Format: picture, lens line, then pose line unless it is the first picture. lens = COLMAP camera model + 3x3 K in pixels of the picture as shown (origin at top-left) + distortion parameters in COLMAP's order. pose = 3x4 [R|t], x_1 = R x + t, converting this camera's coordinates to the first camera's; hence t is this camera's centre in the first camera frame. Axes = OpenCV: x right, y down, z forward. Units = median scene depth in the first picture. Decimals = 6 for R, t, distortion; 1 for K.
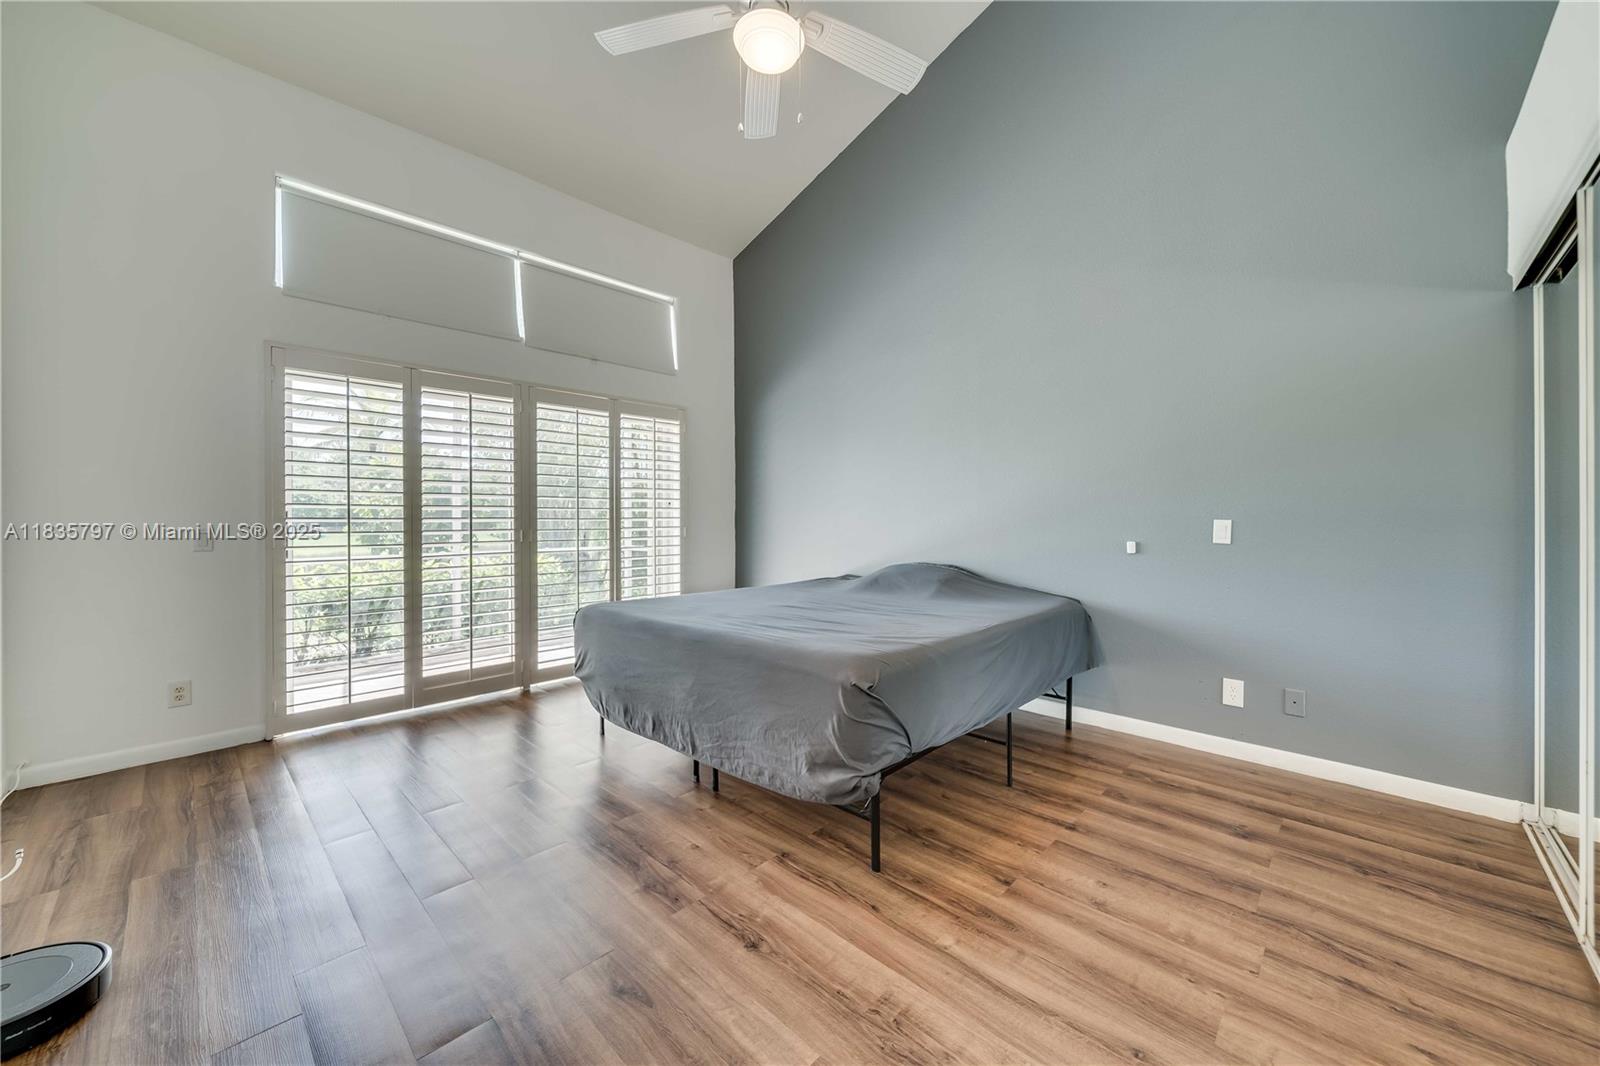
lens RADIAL K [[589.9, 0, 804.1], [0, 589.9, 528.2], [0, 0, 1]] dist [-0.004160, 0.000110]
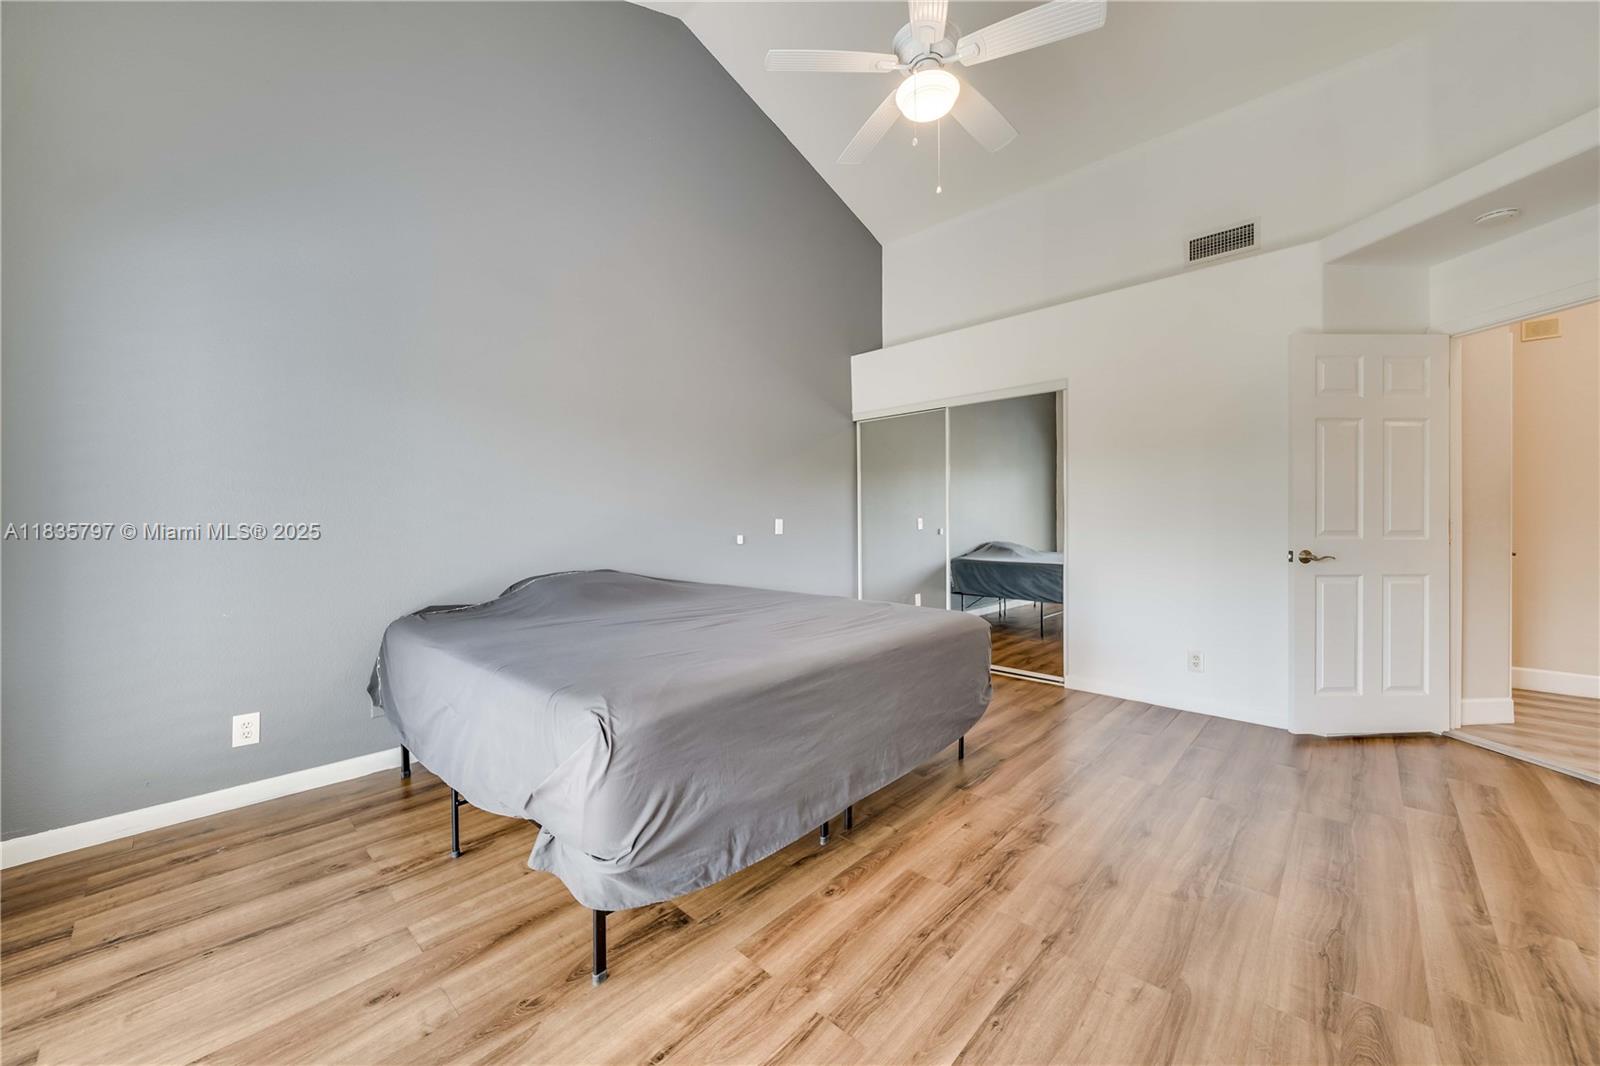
lens RADIAL K [[614.3, 0, 807.2], [0, 614.3, 528.5], [0, 0, 1]] dist [-0.001504, -0.000151]
pose [[-0.046770, -0.010484, 0.998851, -1.280775], [0.003314, 0.999938, 0.010651, -0.010831], [-0.998900, 0.003808, -0.046733, 1.343063]]
